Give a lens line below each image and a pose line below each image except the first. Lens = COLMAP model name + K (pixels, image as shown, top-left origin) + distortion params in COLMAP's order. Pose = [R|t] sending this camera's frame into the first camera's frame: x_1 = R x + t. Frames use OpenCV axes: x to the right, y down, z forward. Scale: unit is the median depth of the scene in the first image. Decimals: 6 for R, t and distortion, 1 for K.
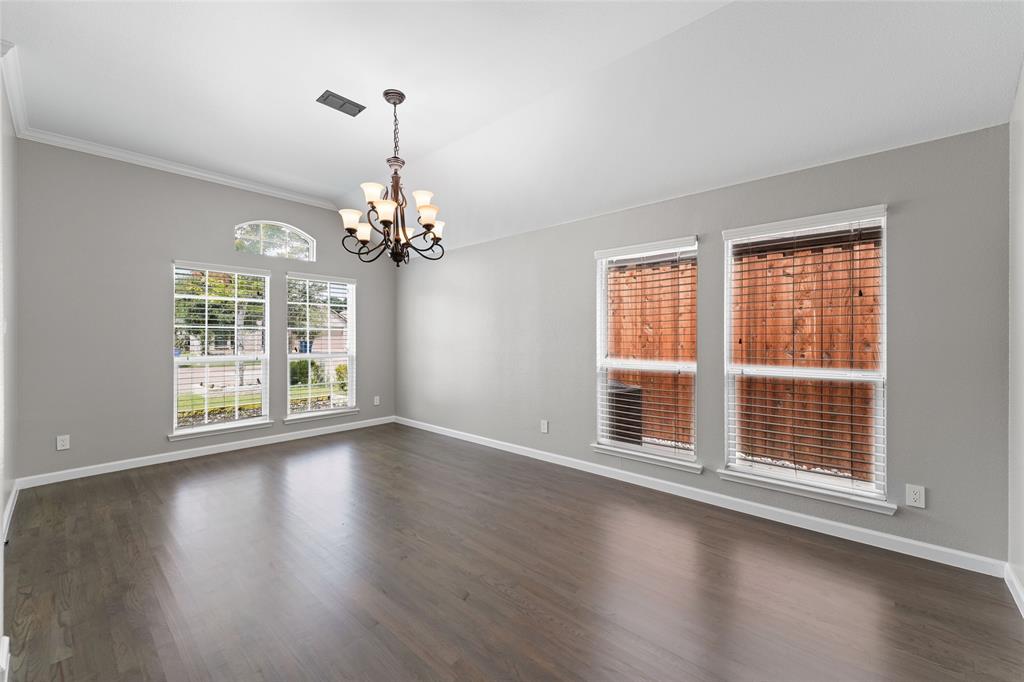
lens RADIAL K [[406.8, 0, 505.7], [0, 406.8, 338.3], [0, 0, 1]] dist [0.018701, -0.000208]
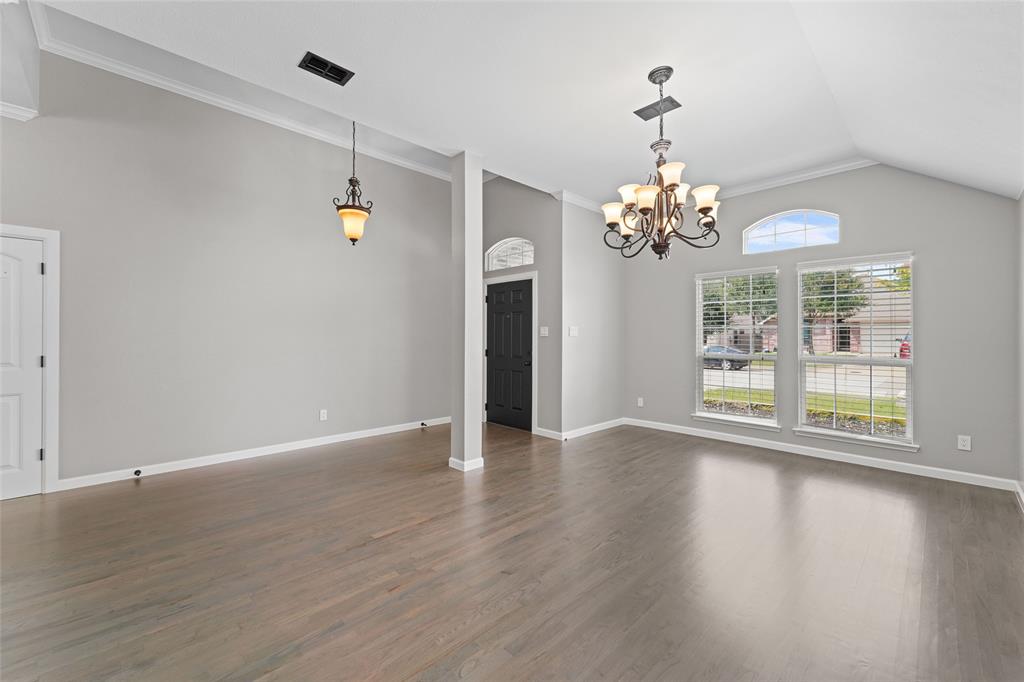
lens RADIAL K [[406.8, 0, 505.7], [0, 406.8, 338.3], [0, 0, 1]] dist [0.018701, -0.000208]
pose [[-0.067907, 0.003683, -0.997685, 0.663648], [-0.004576, 0.999982, 0.004003, -0.001134], [0.997681, 0.004837, -0.067889, 0.713705]]
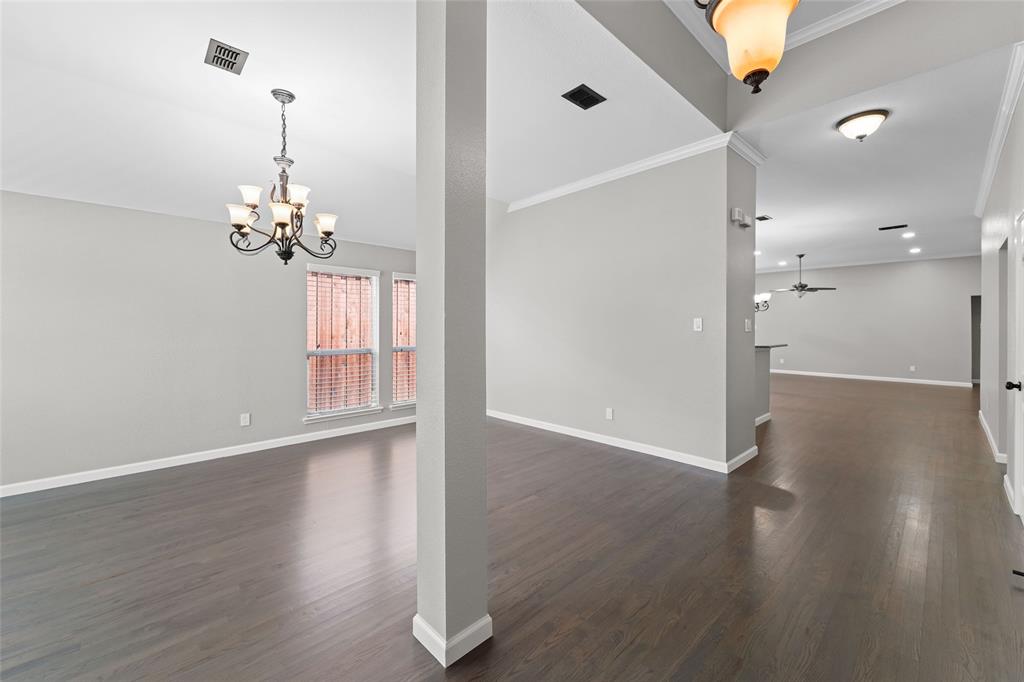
lens RADIAL K [[406.8, 0, 505.7], [0, 406.8, 338.3], [0, 0, 1]] dist [0.018701, -0.000208]
pose [[0.083560, -0.026288, 0.996156, -1.228440], [0.002370, 0.999654, 0.026181, -0.018487], [-0.996500, 0.000173, 0.083594, 0.368889]]
